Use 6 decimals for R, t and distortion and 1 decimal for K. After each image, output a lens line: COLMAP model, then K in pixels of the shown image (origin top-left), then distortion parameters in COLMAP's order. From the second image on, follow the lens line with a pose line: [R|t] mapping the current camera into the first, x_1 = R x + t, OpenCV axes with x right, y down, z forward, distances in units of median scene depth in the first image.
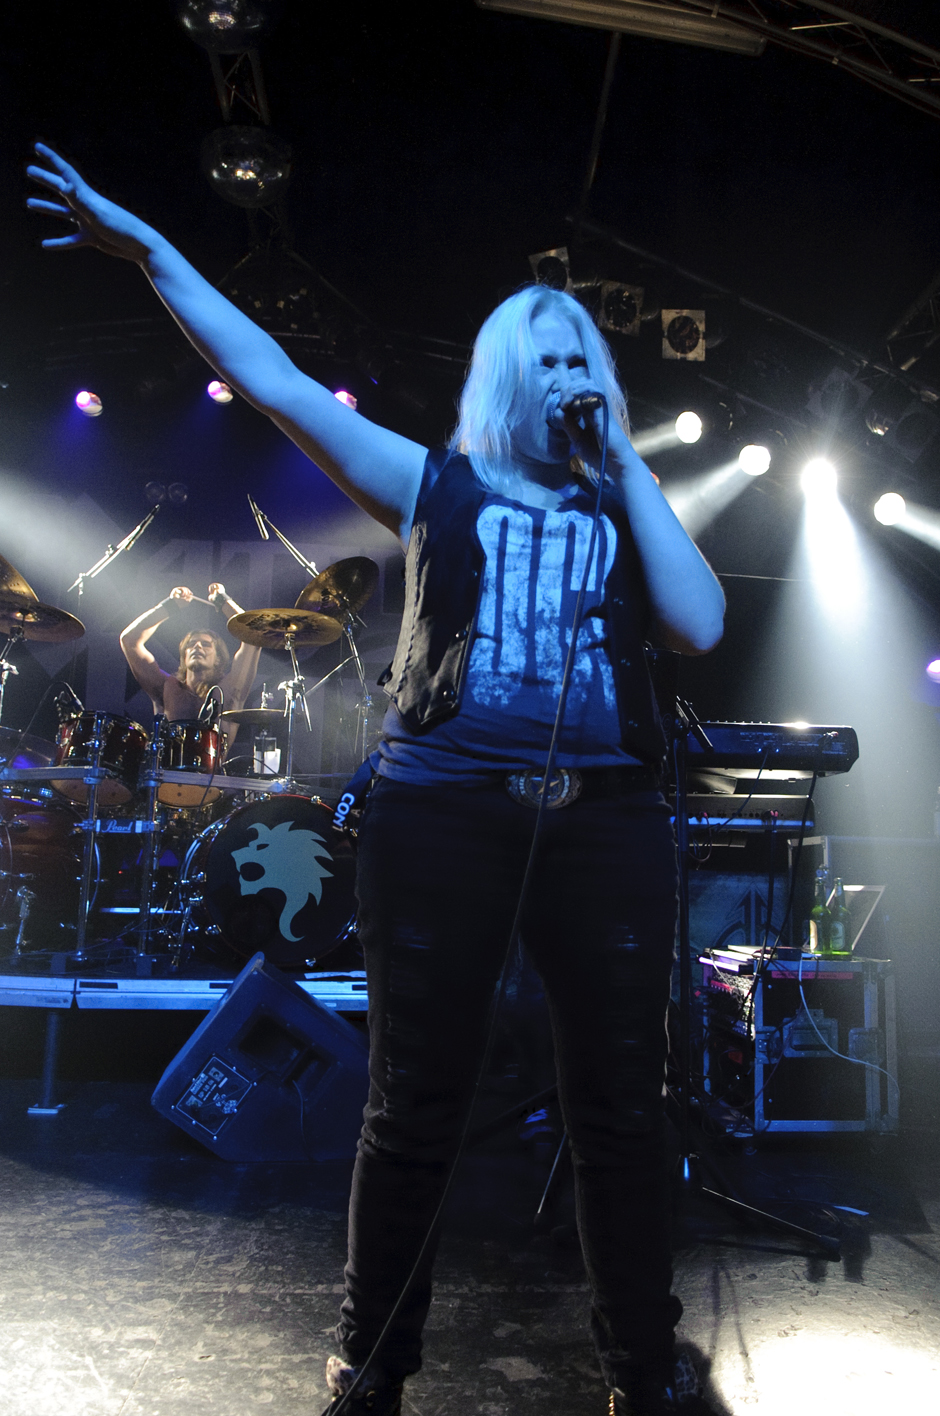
lens RADIAL K [[1064.6, 0, 463.1], [0, 1064.6, 732.5], [0, 0, 1]] dist [-0.057731, -0.003627]
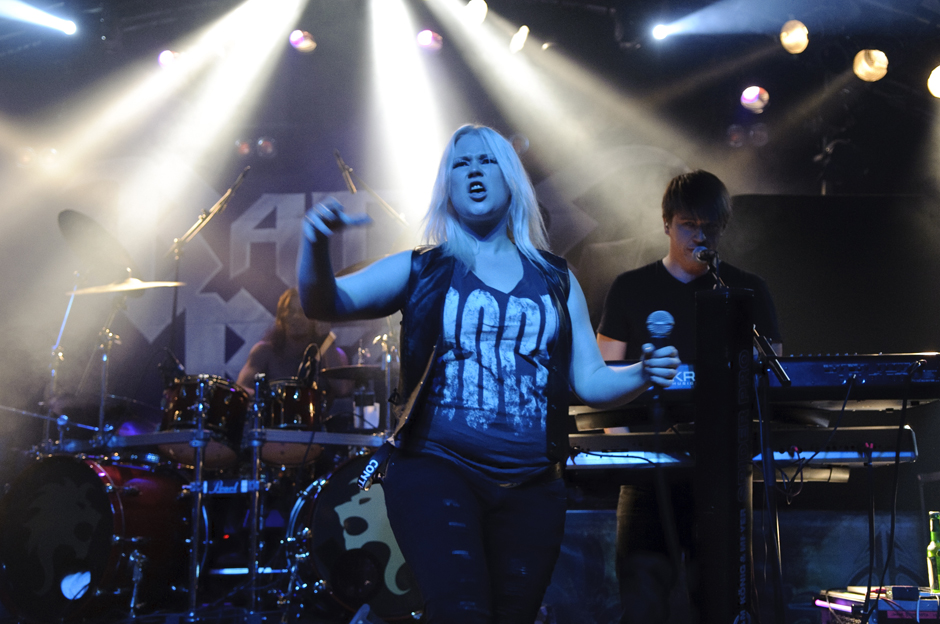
lens RADIAL K [[1267.3, 0, 470.0], [0, 1267.3, 312.0], [0, 0, 1]] dist [0.136459, -0.543411]
pose [[0.992619, -0.053360, -0.108902, 0.053460], [0.050752, 0.998357, -0.026581, -0.035554], [0.110141, 0.020858, 0.993697, -0.203586]]
